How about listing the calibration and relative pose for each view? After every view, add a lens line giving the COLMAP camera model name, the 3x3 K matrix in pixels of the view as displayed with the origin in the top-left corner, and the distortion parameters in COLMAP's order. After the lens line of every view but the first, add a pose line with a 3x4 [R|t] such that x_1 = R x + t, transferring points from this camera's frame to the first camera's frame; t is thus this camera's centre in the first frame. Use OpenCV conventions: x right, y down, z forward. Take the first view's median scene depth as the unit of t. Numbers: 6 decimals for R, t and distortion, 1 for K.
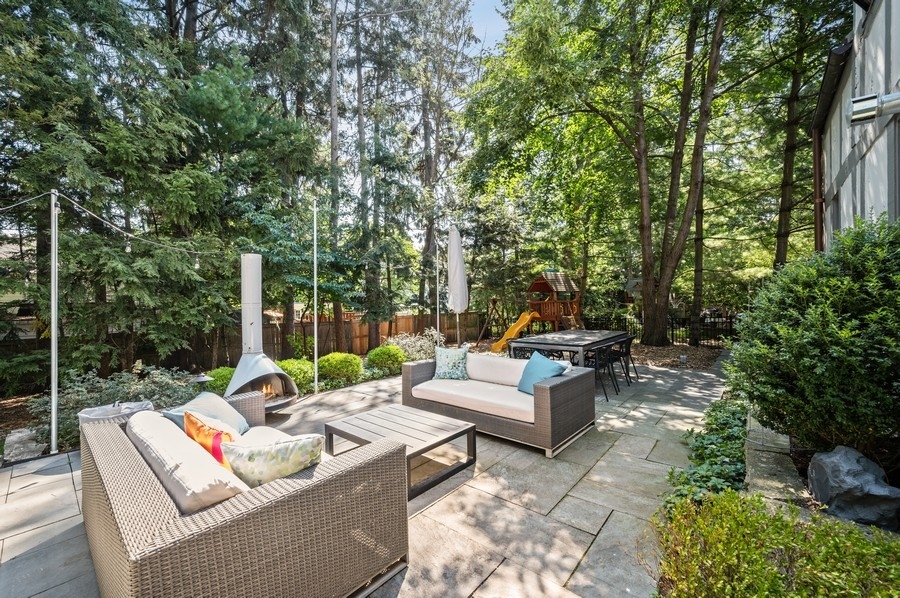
lens RADIAL K [[358.2, 0, 448.3], [0, 358.2, 304.6], [0, 0, 1]] dist [-0.000511, 0.000096]
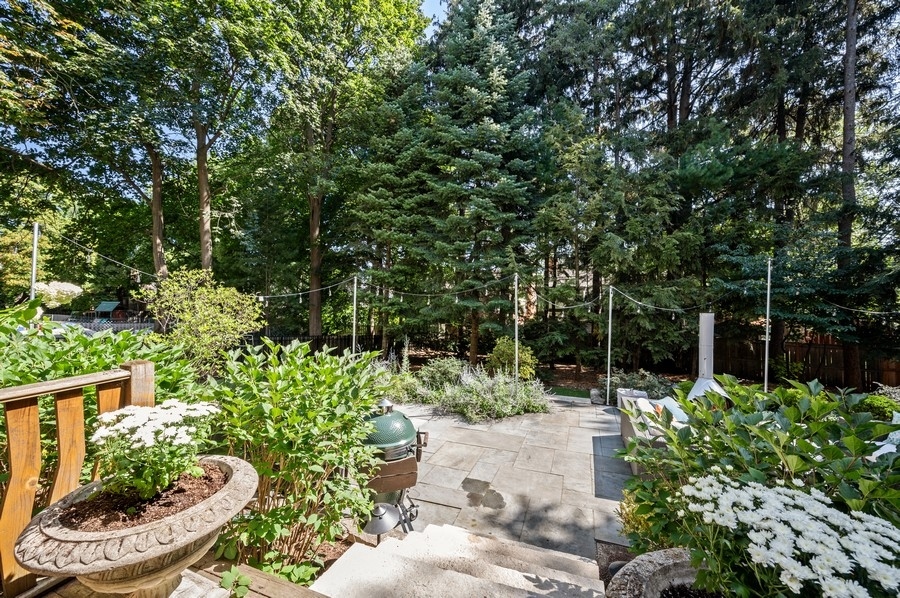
lens RADIAL K [[358.2, 0, 450.4], [0, 358.2, 303.2], [0, 0, 1]] dist [-0.000511, 0.000096]
pose [[0.353628, 0.022573, -0.935114, 0.314372], [-0.017648, 0.999692, 0.017457, -0.119391], [0.935220, 0.010329, 0.353918, -0.359662]]
